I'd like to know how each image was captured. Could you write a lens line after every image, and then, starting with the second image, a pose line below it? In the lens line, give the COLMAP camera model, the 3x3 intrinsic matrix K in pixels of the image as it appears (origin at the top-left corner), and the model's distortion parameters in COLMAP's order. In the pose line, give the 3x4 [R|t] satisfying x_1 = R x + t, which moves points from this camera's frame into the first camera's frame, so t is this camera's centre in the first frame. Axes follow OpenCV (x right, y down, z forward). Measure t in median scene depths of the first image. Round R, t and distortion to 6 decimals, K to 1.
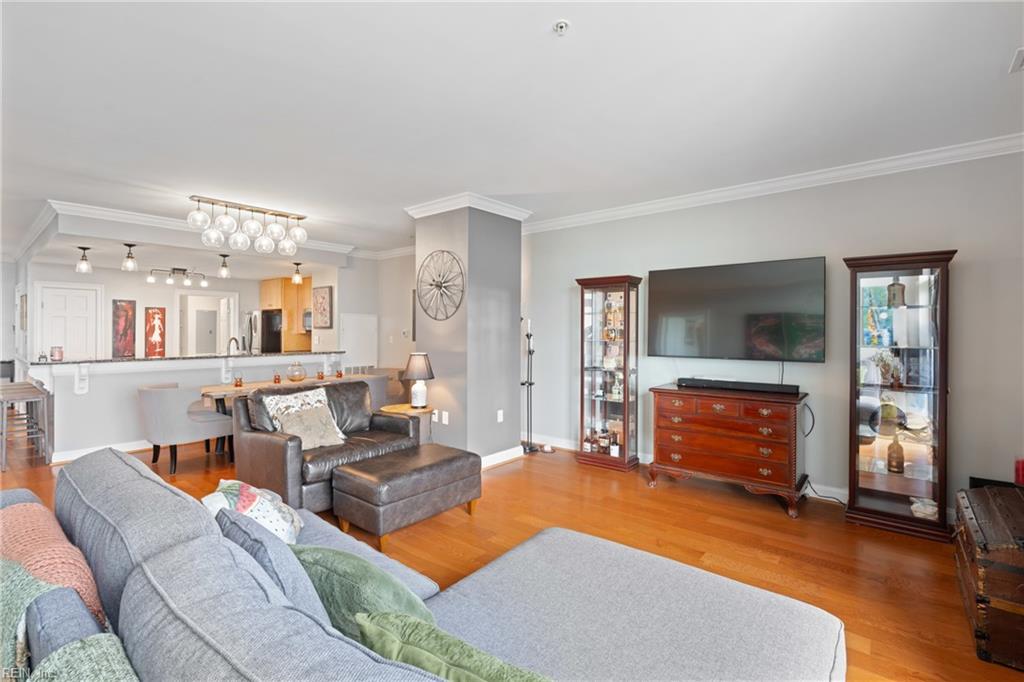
lens RADIAL K [[464.3, 0, 518.5], [0, 464.3, 333.1], [0, 0, 1]] dist [-0.009686, 0.002943]
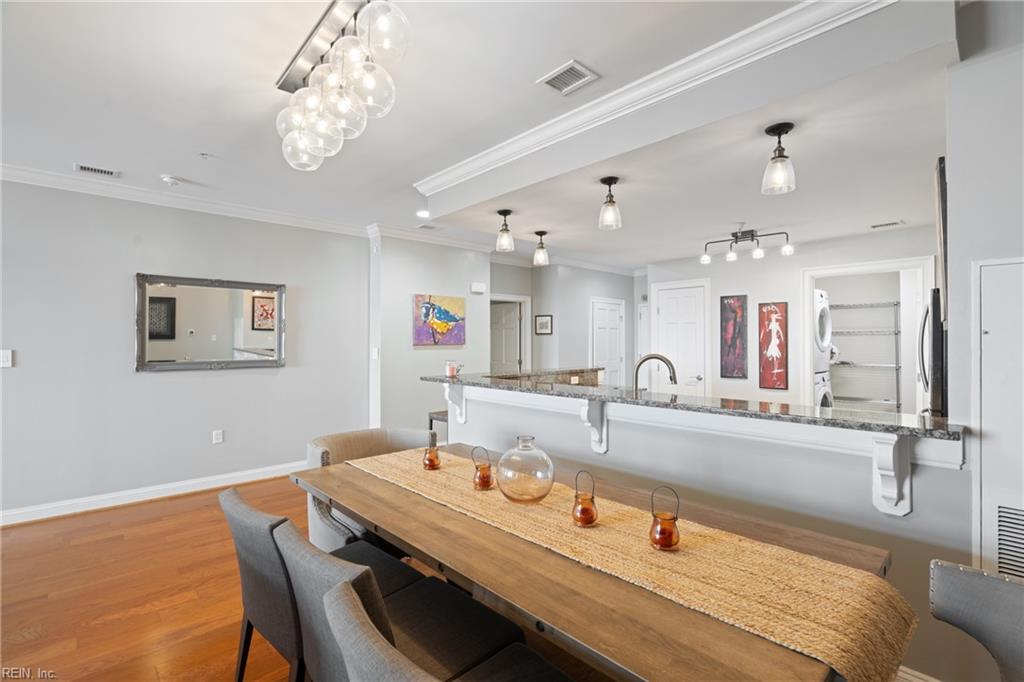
lens RADIAL K [[464.3, 0, 516.5], [0, 464.3, 337.8], [0, 0, 1]] dist [-0.009686, 0.002943]
pose [[-0.126836, -0.007656, -0.991894, -0.126125], [-0.001958, 0.999970, -0.007468, -0.002746], [0.991922, 0.000995, -0.126847, 0.782715]]
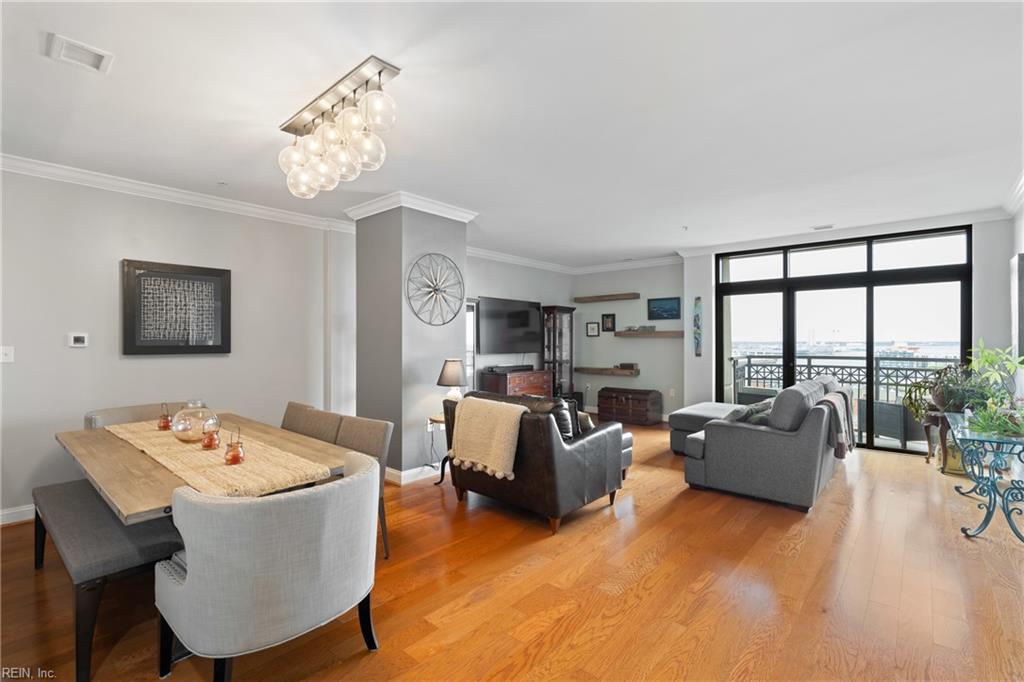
lens RADIAL K [[464.3, 0, 519.9], [0, 464.3, 340.2], [0, 0, 1]] dist [-0.009686, 0.002943]
pose [[0.028666, -0.000646, 0.999589, -0.707659], [0.004692, 0.999989, 0.000512, 0.001952], [-0.999578, 0.004676, 0.028669, 0.498704]]
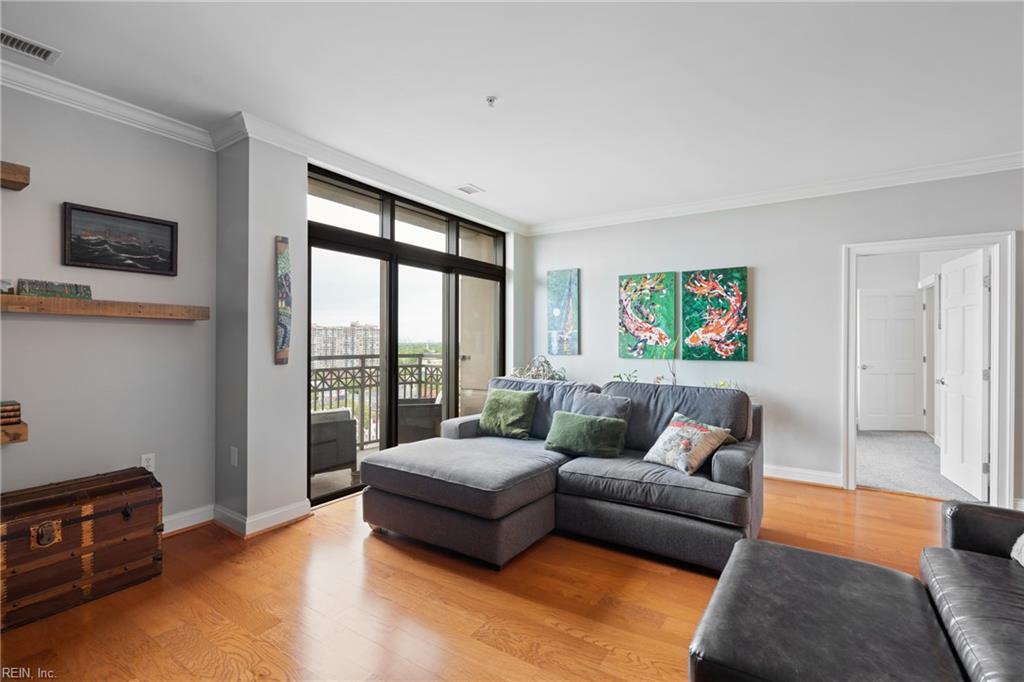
lens RADIAL K [[464.3, 0, 513.2], [0, 464.3, 340.7], [0, 0, 1]] dist [-0.009686, 0.002943]
pose [[-0.995094, -0.006437, -0.098724, 0.042747], [-0.006561, 0.999978, 0.000925, 0.012228], [0.098716, 0.001568, -0.995114, 0.615897]]
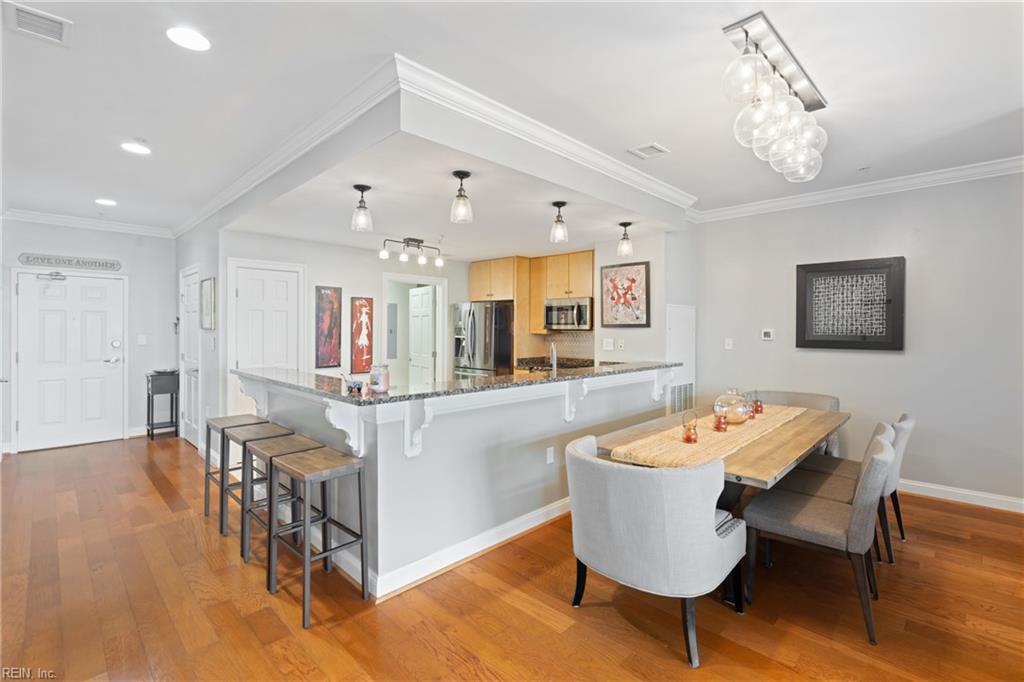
lens RADIAL K [[464.3, 0, 515.5], [0, 464.3, 333.3], [0, 0, 1]] dist [-0.009686, 0.002943]
pose [[0.996004, 0.001044, -0.089305, -0.518183], [-0.000504, 0.999981, 0.006063, -0.005223], [0.089310, -0.005994, 0.995986, 0.328275]]
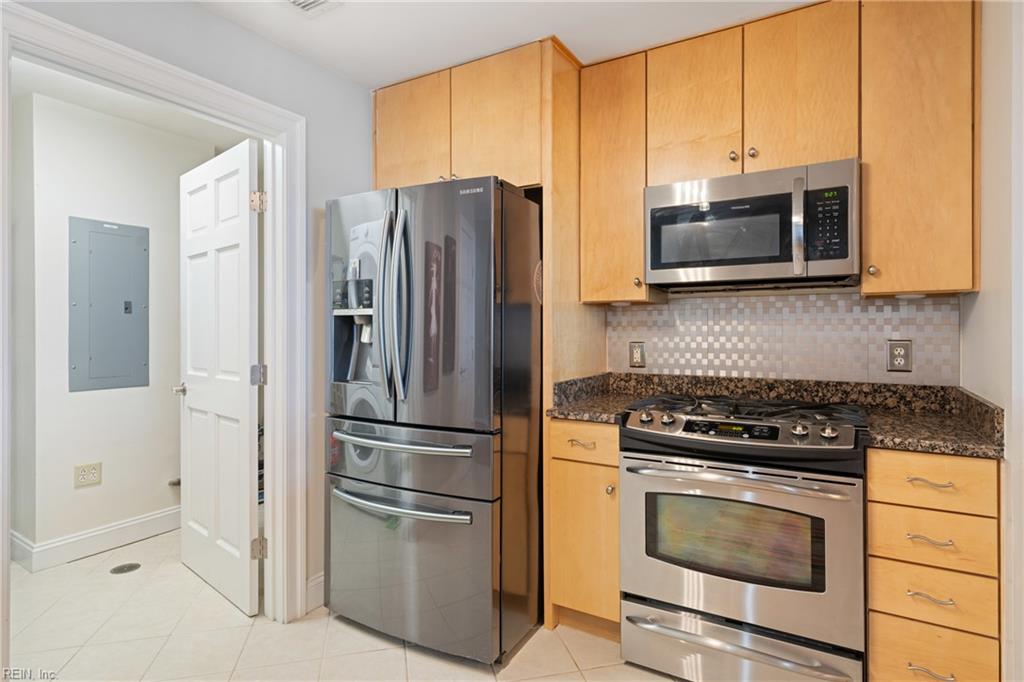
lens RADIAL K [[550.2, 0, 509.9], [0, 550.2, 329.3], [0, 0, 1]] dist [0.012010, 0.000904]
pose [[0.990545, -0.006403, 0.137038, -0.655373], [0.007364, 0.999952, -0.006511, 0.018589], [-0.136990, 0.007459, 0.990544, 0.876804]]
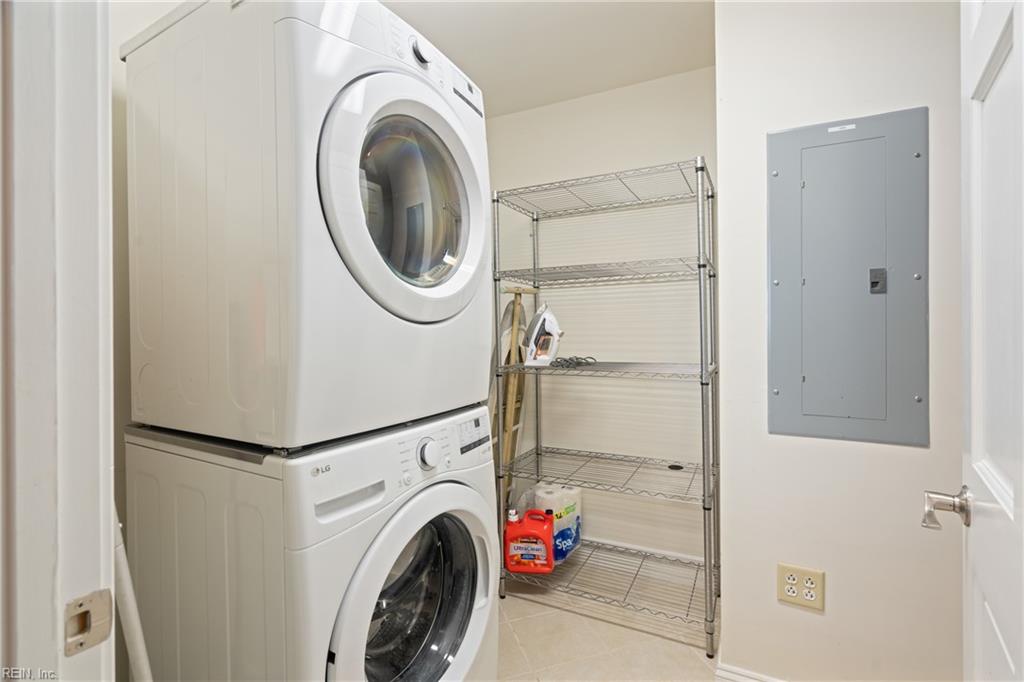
lens RADIAL K [[464.3, 0, 538.1], [0, 464.3, 327.0], [0, 0, 1]] dist [-0.009686, 0.002943]
pose [[0.234832, -0.002849, -0.972032, -0.744841], [0.006700, 0.999977, -0.001312, 0.013691], [0.972013, -0.006204, 0.234846, 1.163761]]
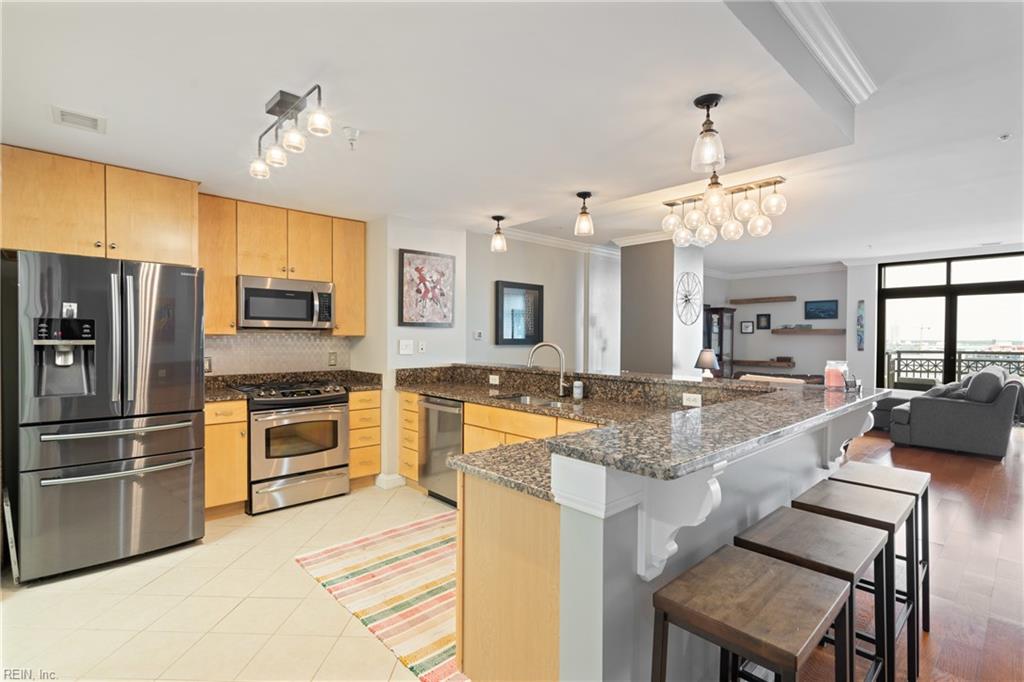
lens RADIAL K [[479.8, 0, 516.3], [0, 479.8, 346.4], [0, 0, 1]] dist [-0.004665, 0.002097]
pose [[0.134850, -0.020887, 0.990646, -0.994724], [0.000006, 0.999778, 0.021079, 0.002489], [-0.990866, -0.002837, 0.134820, 0.815637]]
